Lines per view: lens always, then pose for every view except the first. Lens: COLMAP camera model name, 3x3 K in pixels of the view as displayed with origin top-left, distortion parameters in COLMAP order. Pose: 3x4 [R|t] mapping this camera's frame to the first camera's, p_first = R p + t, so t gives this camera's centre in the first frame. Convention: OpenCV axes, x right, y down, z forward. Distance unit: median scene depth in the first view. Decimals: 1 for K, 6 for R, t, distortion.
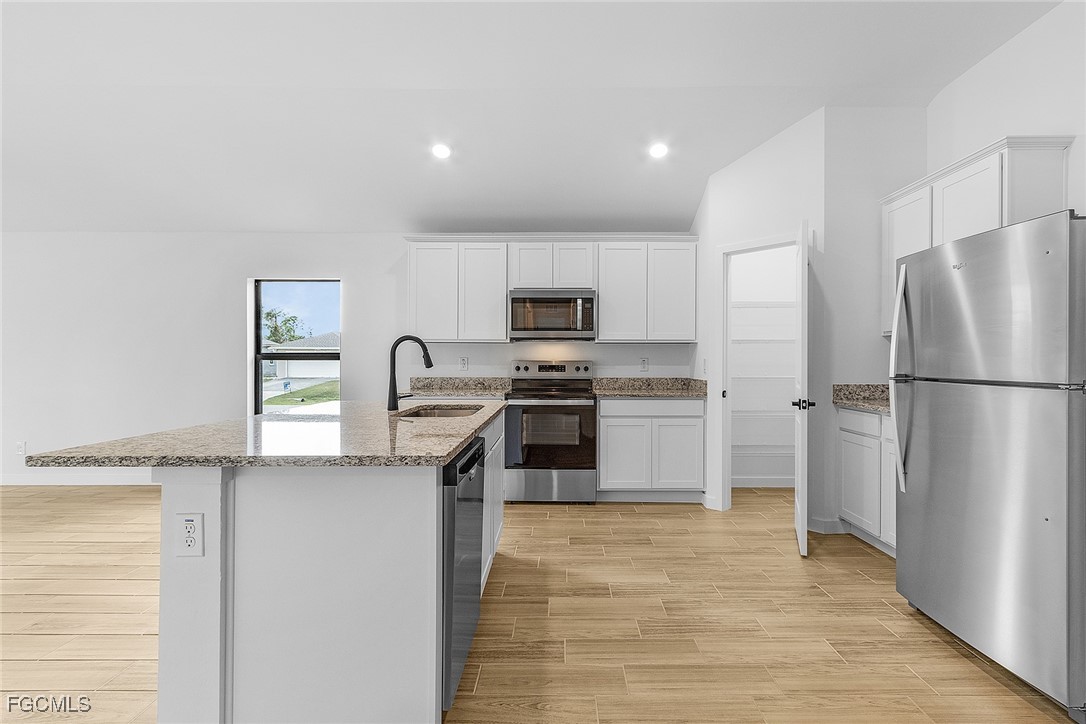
lens RADIAL K [[509.8, 0, 543.0], [0, 509.8, 362.0], [0, 0, 1]] dist [0.001907, 0.000483]
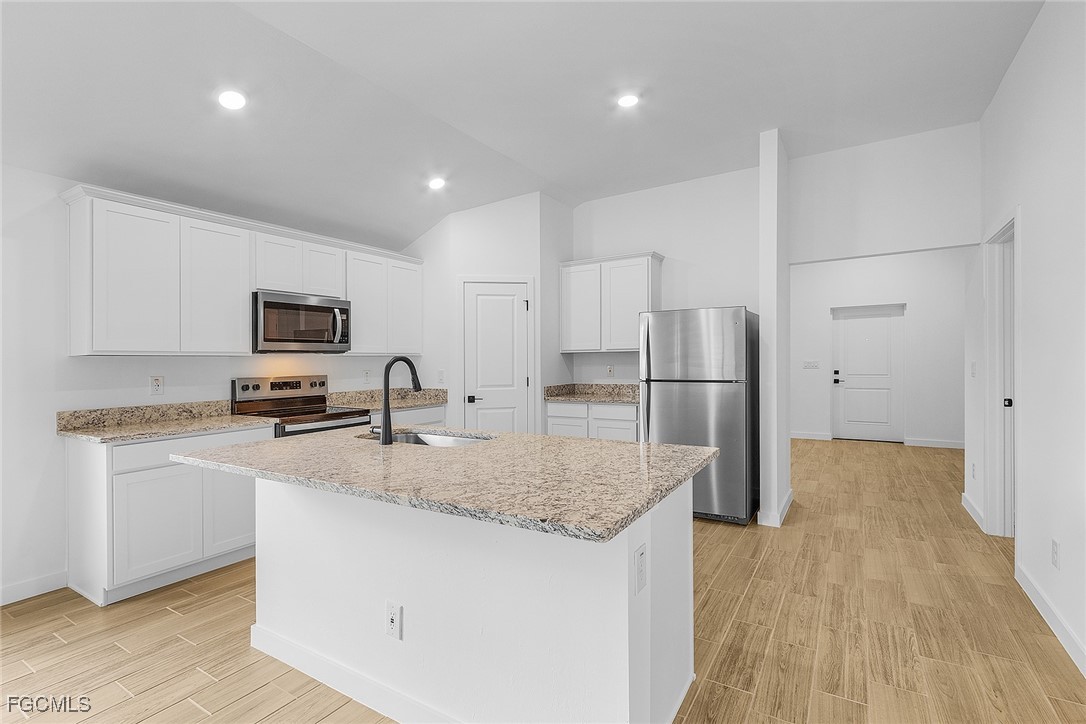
lens RADIAL K [[509.8, 0, 543.0], [0, 509.8, 362.0], [0, 0, 1]] dist [0.001907, 0.000483]
pose [[0.525506, -0.011695, 0.850709, -0.509716], [0.018282, 0.999830, 0.002452, -0.022337], [-0.850593, 0.014265, 0.525631, 0.192330]]
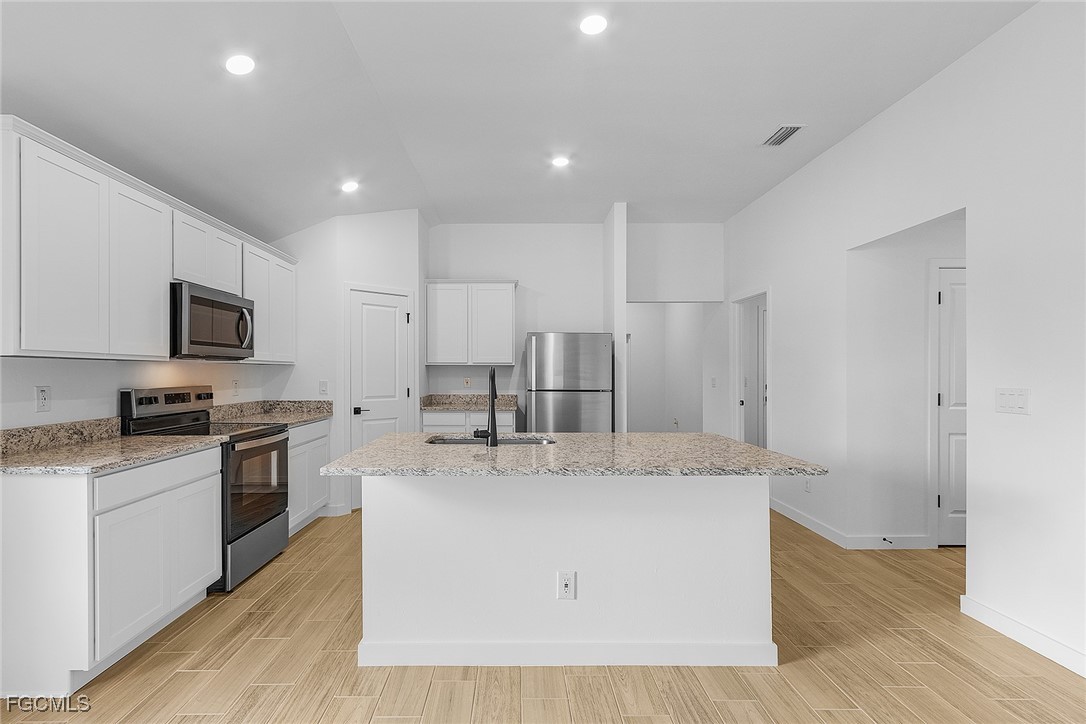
lens RADIAL K [[504.2, 0, 531.7], [0, 504.2, 373.3], [0, 0, 1]] dist [-0.000900, -0.000025]
pose [[-0.011697, -0.004604, 0.999921, -0.713025], [0.002715, 0.999986, 0.004636, -0.024639], [-0.999928, 0.002769, -0.011684, 0.549626]]
